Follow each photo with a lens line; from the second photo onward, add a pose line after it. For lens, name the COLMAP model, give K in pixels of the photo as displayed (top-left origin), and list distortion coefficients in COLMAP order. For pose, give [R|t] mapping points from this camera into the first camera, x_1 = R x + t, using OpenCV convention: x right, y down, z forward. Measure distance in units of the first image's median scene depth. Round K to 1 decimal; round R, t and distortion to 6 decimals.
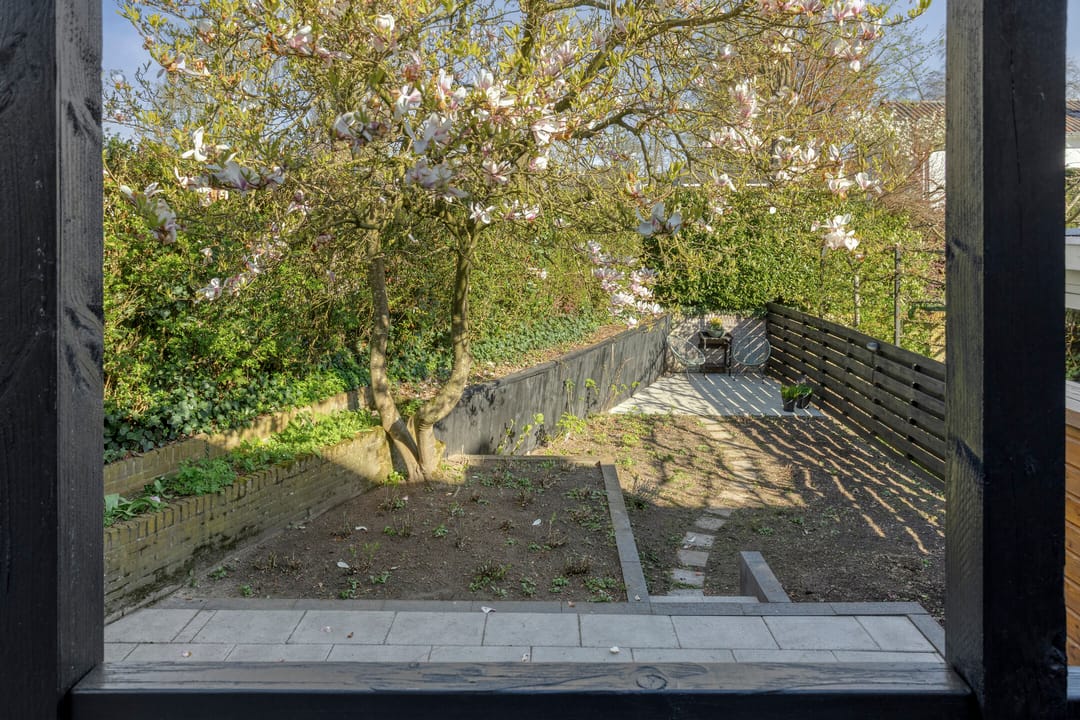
lens RADIAL K [[710.9, 0, 570.8], [0, 710.9, 290.6], [0, 0, 1]] dist [-0.002166, 0.000889]
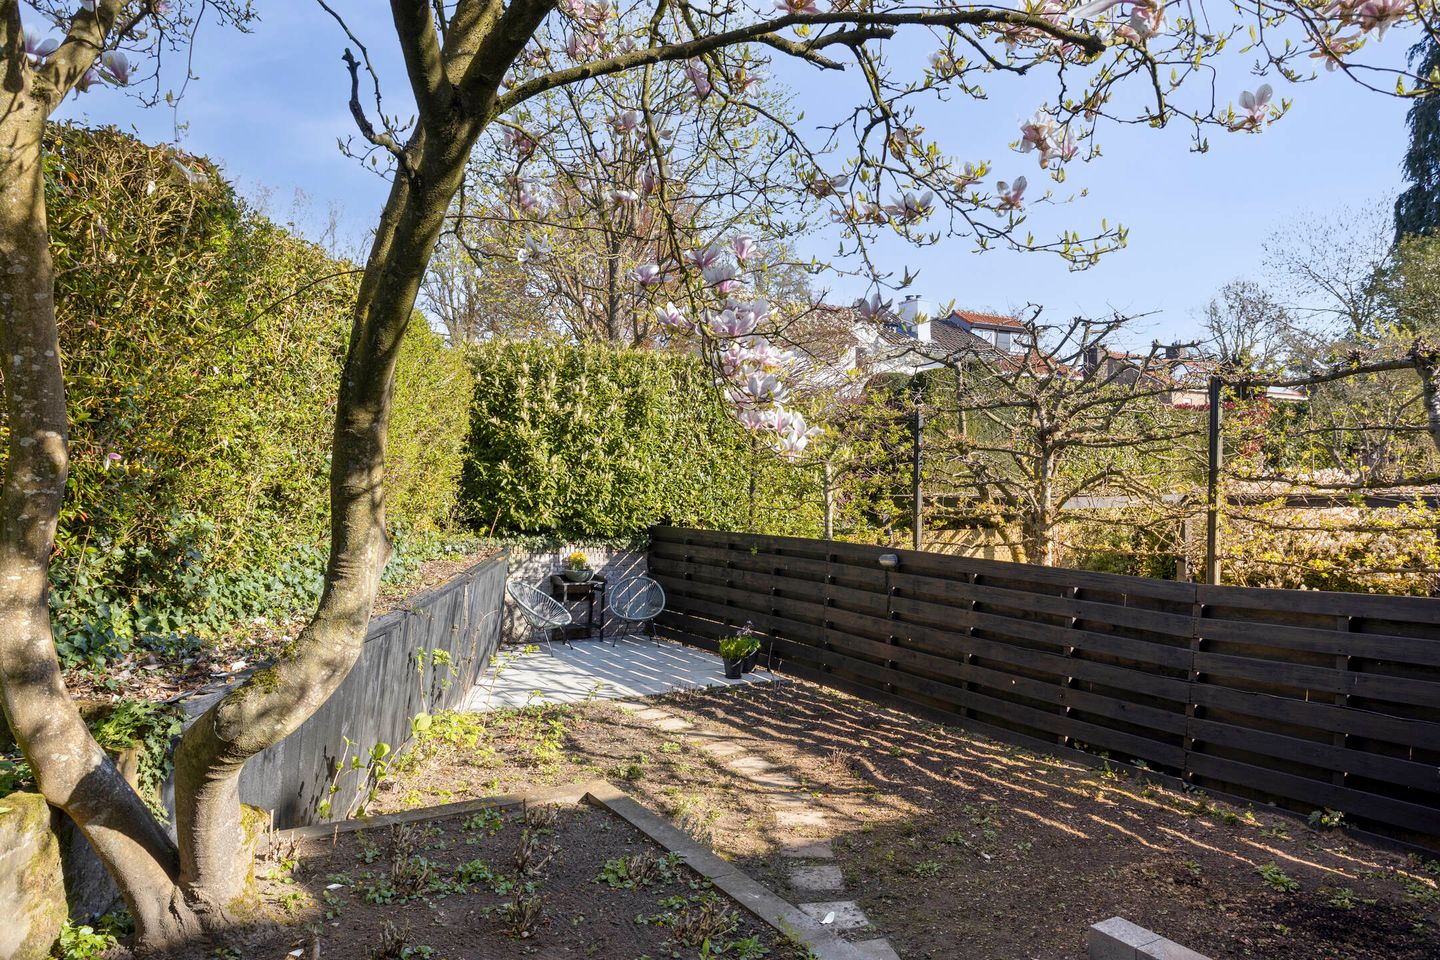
lens RADIAL K [[897.0, 0, 712.6], [0, 897.0, 533.4], [0, 0, 1]] dist [0.000712, 0.002534]
pose [[0.861383, -0.020386, 0.507546, -0.137303], [0.039327, 0.998872, -0.026624, 0.065038], [-0.506431, 0.042894, 0.861213, 0.329335]]
